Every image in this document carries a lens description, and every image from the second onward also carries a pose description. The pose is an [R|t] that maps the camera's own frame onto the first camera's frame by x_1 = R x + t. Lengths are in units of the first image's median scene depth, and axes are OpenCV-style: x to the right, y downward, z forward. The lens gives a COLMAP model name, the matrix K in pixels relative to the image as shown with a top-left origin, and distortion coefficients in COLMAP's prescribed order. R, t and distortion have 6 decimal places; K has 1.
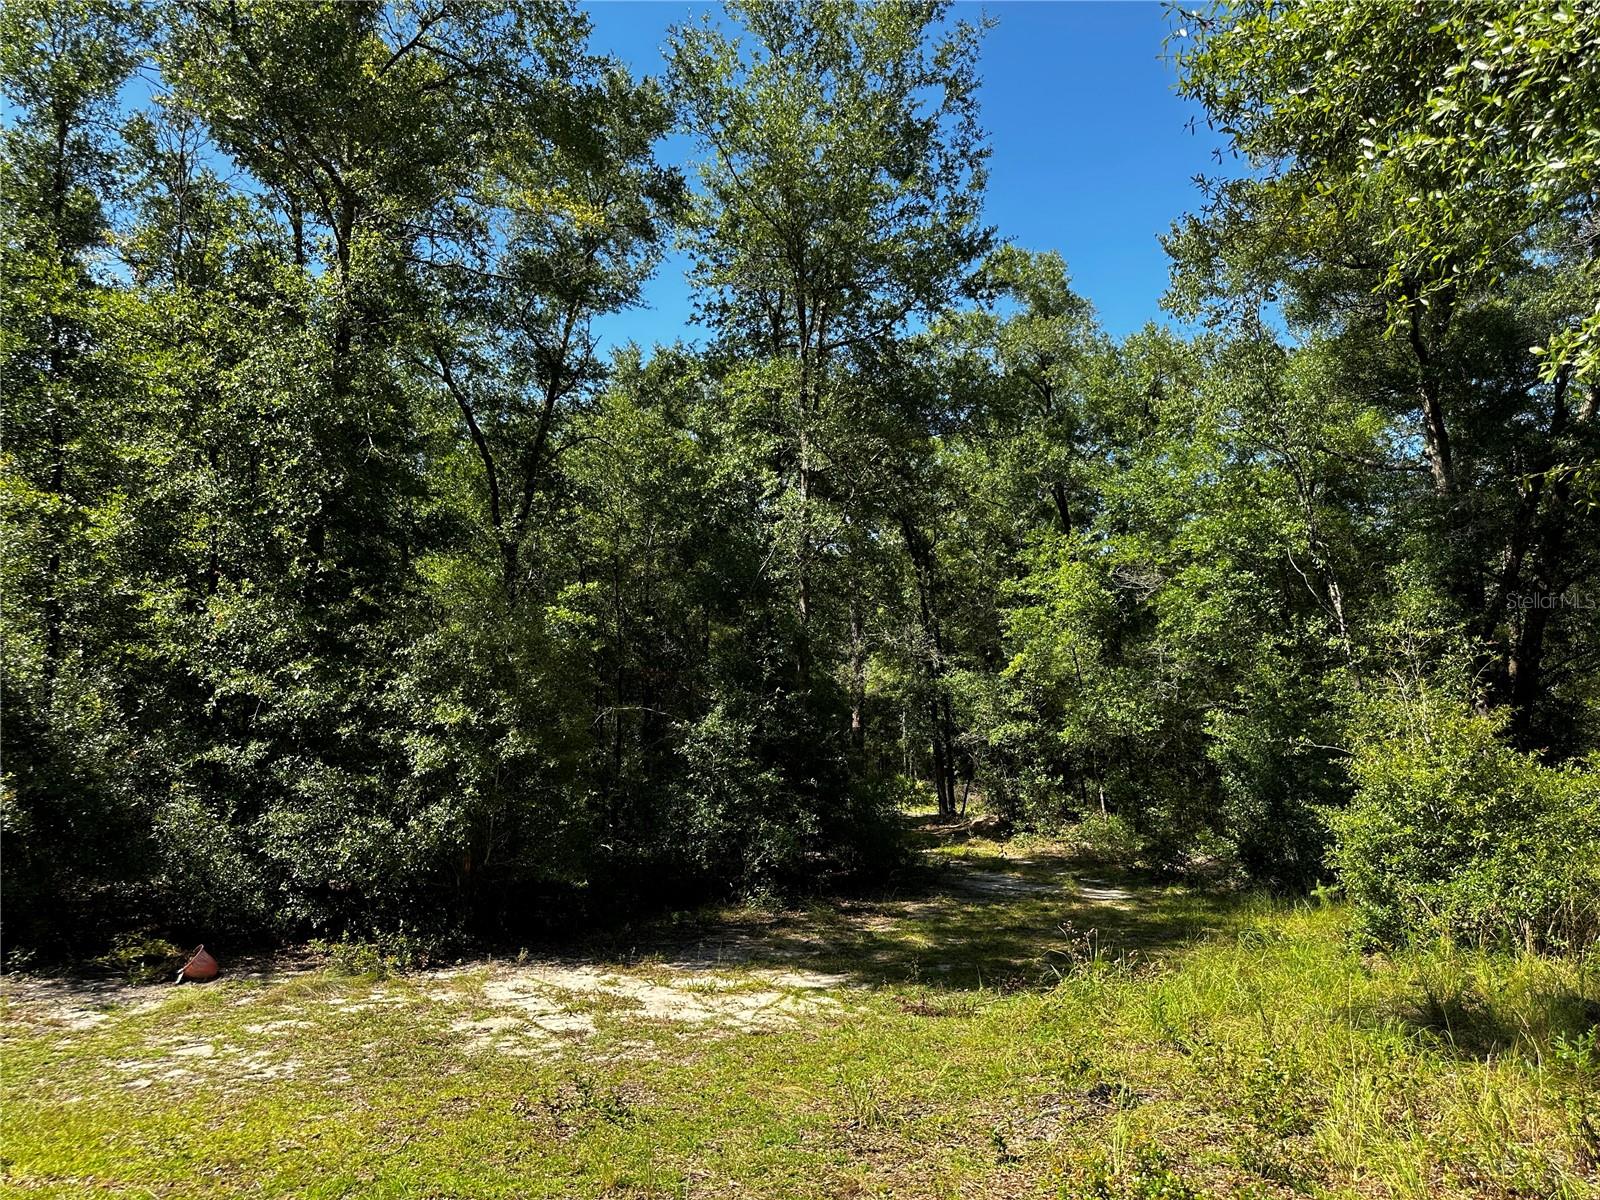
lens RADIAL K [[1128.4, 0, 774.3], [0, 1128.4, 601.1], [0, 0, 1]] dist [0.033370, -0.044030]
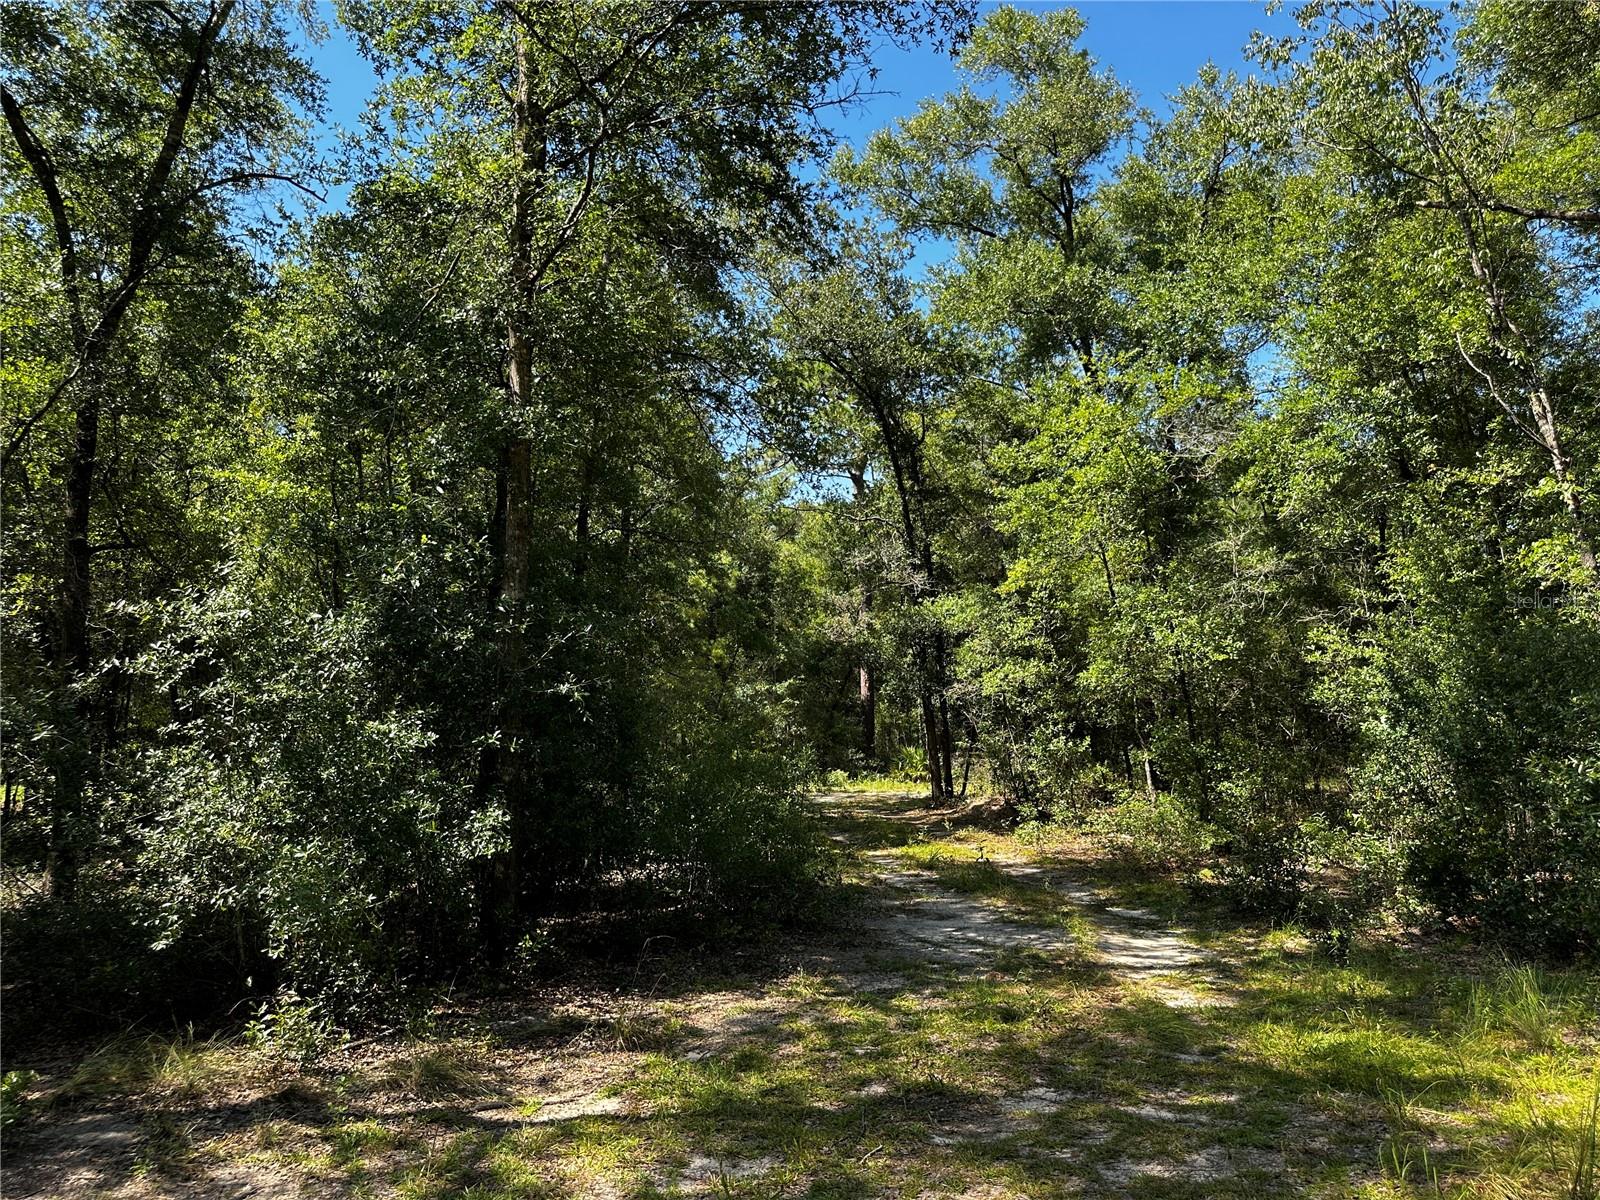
lens RADIAL K [[1128.4, 0, 806.1], [0, 1128.4, 601.0], [0, 0, 1]] dist [0.033370, -0.044030]
pose [[0.999733, -0.017666, -0.014905, 0.124217], [0.017900, 0.999716, 0.015745, 0.075606], [0.014623, -0.016008, 0.999765, 0.411347]]
